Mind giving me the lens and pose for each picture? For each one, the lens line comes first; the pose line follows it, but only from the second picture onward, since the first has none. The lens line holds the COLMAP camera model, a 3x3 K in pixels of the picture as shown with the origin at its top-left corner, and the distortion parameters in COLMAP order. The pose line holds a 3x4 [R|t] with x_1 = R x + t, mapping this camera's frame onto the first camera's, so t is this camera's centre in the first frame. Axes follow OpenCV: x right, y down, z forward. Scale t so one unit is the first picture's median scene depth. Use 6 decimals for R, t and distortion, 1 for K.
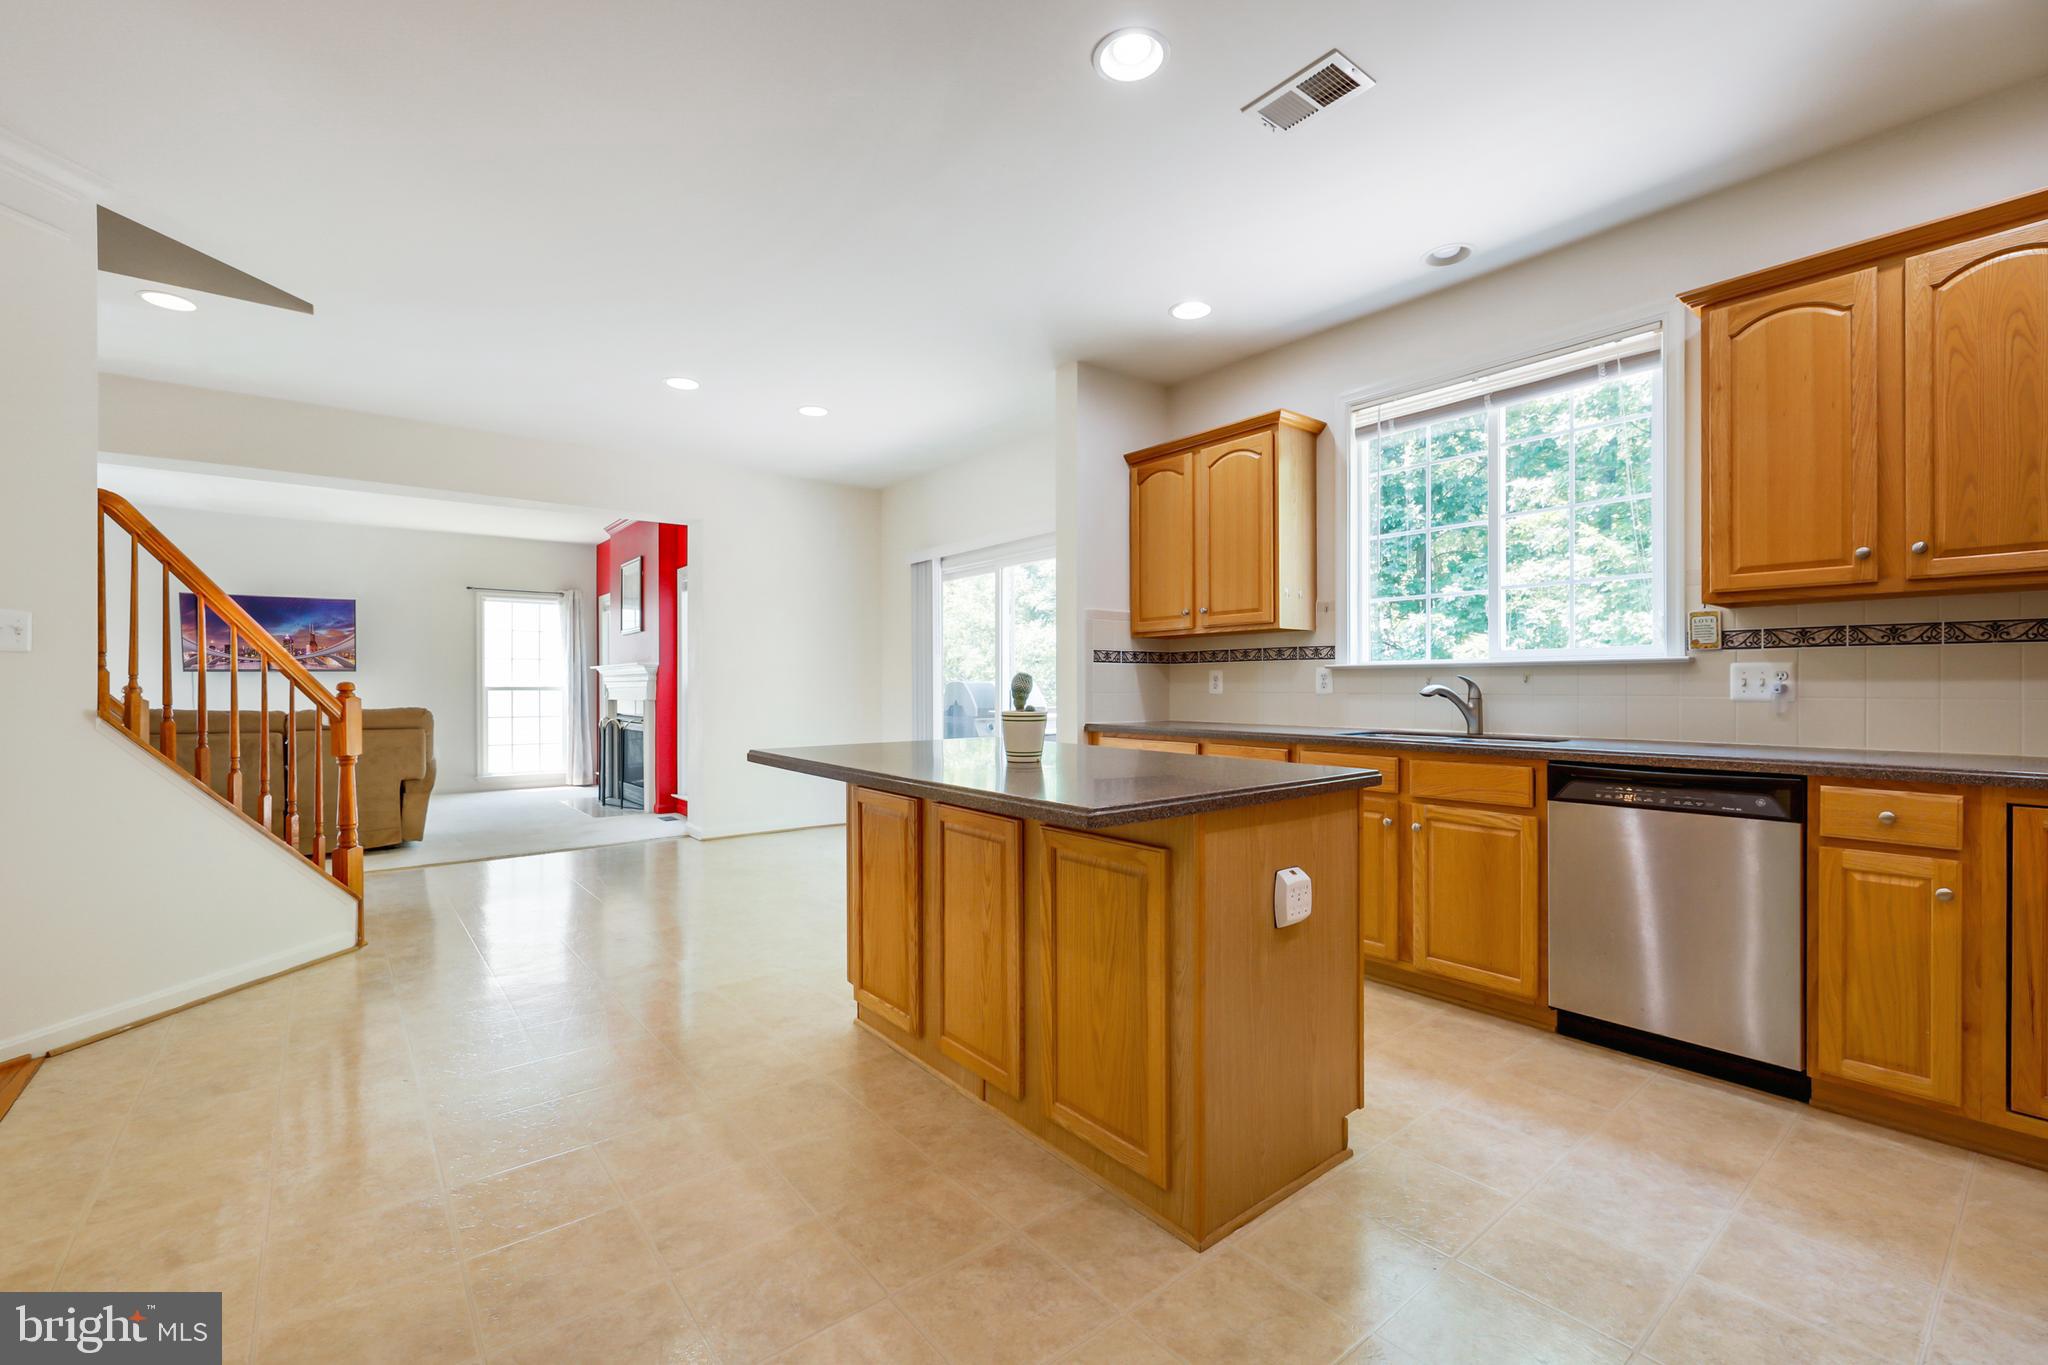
lens RADIAL K [[870.0, 0, 1022.3], [0, 870.0, 684.8], [0, 0, 1]] dist [0.000225, 0.000187]
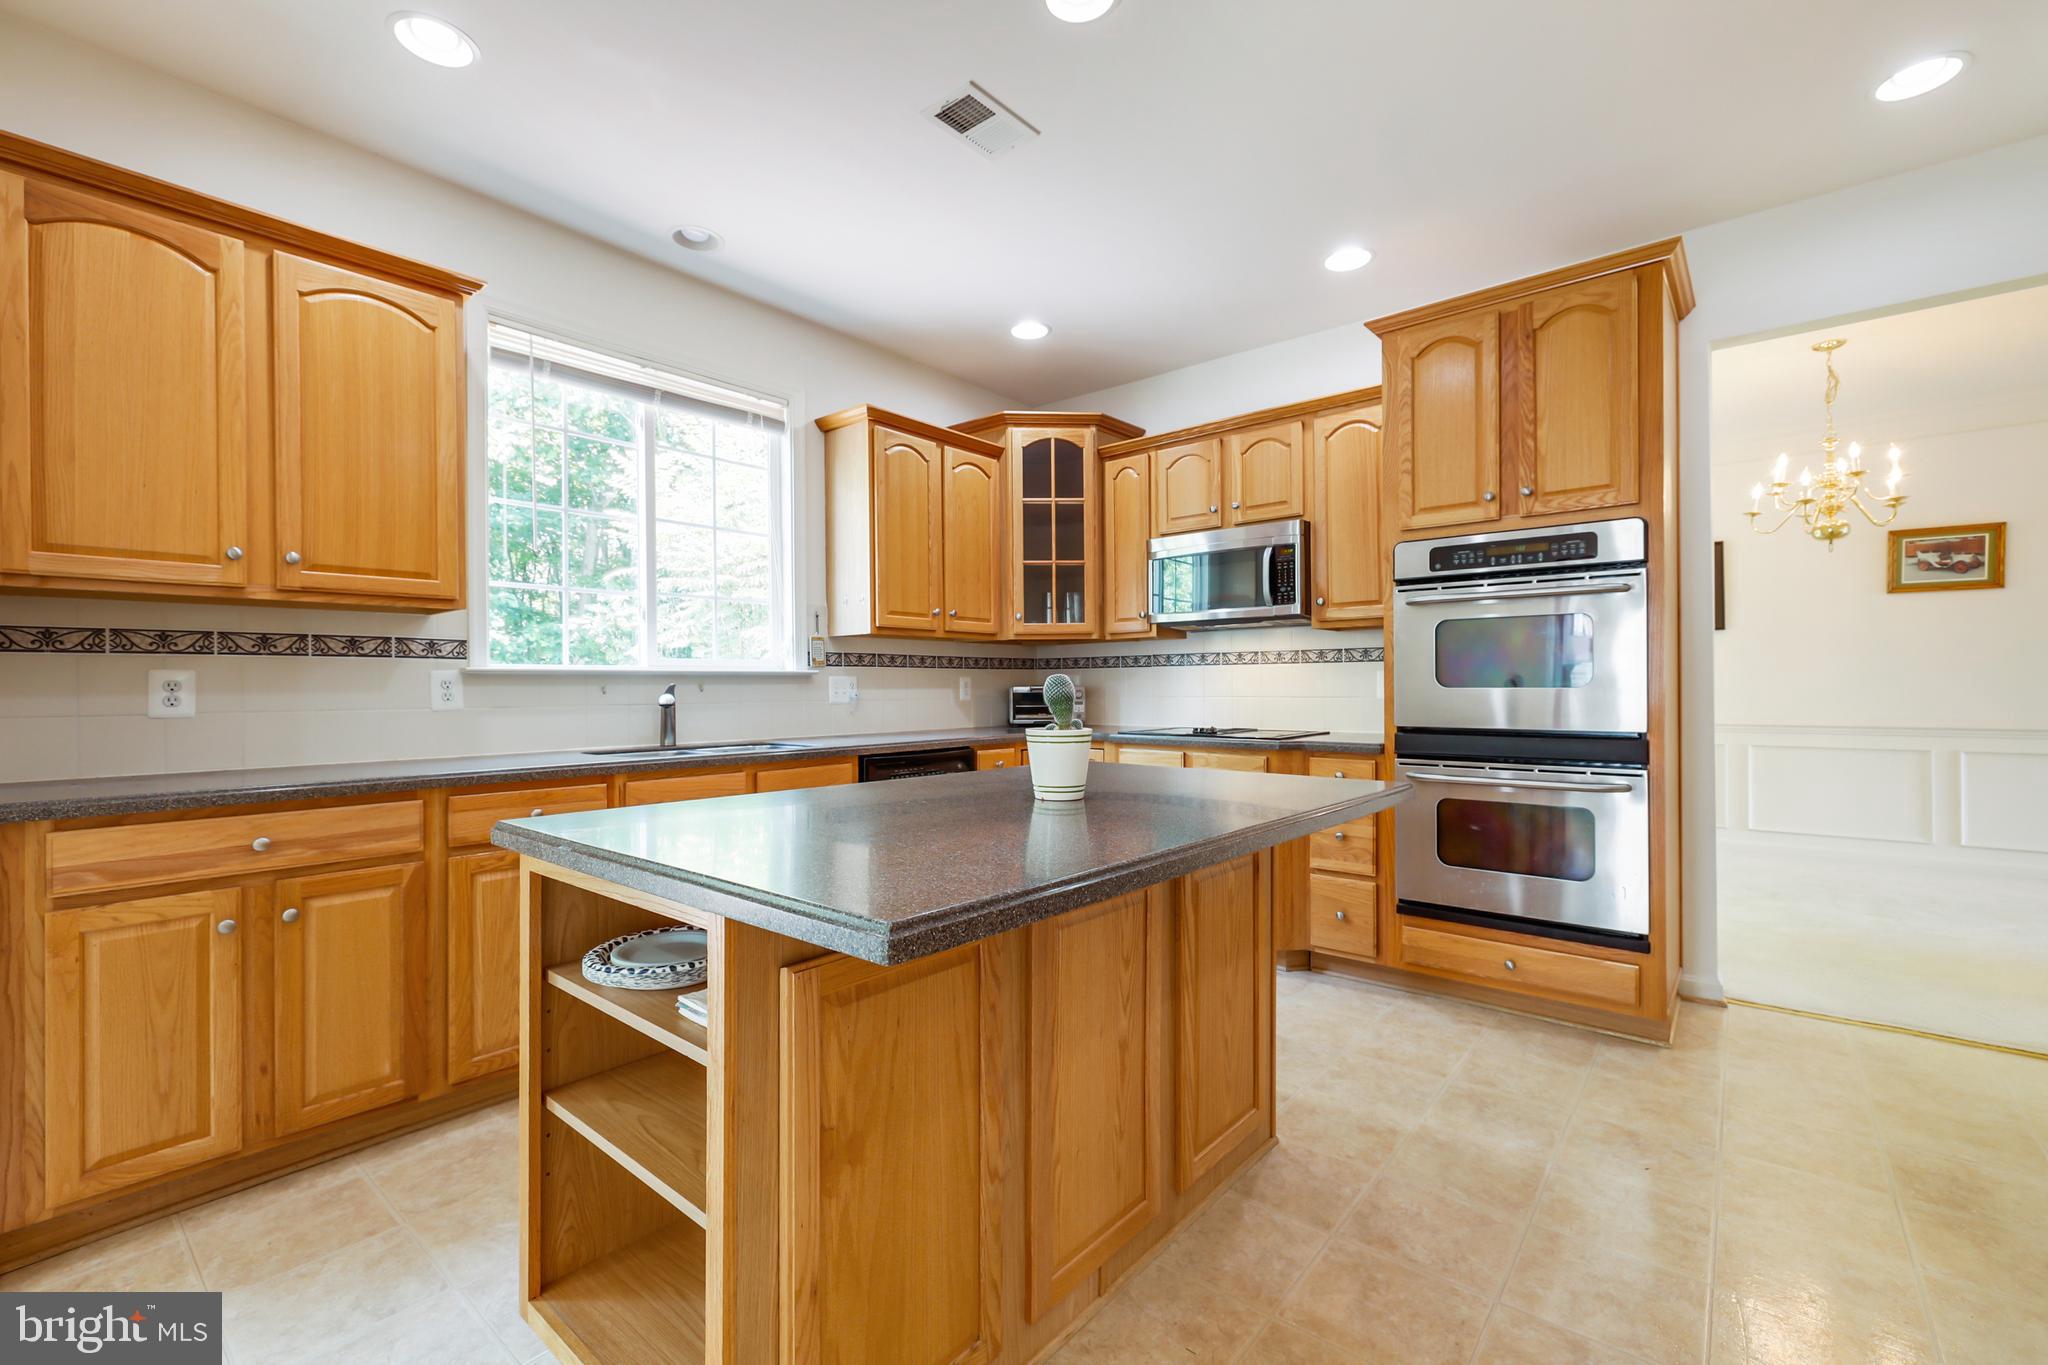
lens RADIAL K [[870.8, 0, 1018.6], [0, 870.8, 685.5], [0, 0, 1]] dist [0.000661, 0.000372]
pose [[-0.194762, 0.005763, 0.980834, -0.552184], [0.008131, 0.999958, -0.004260, -0.002372], [-0.980817, 0.007146, -0.194801, 0.925236]]
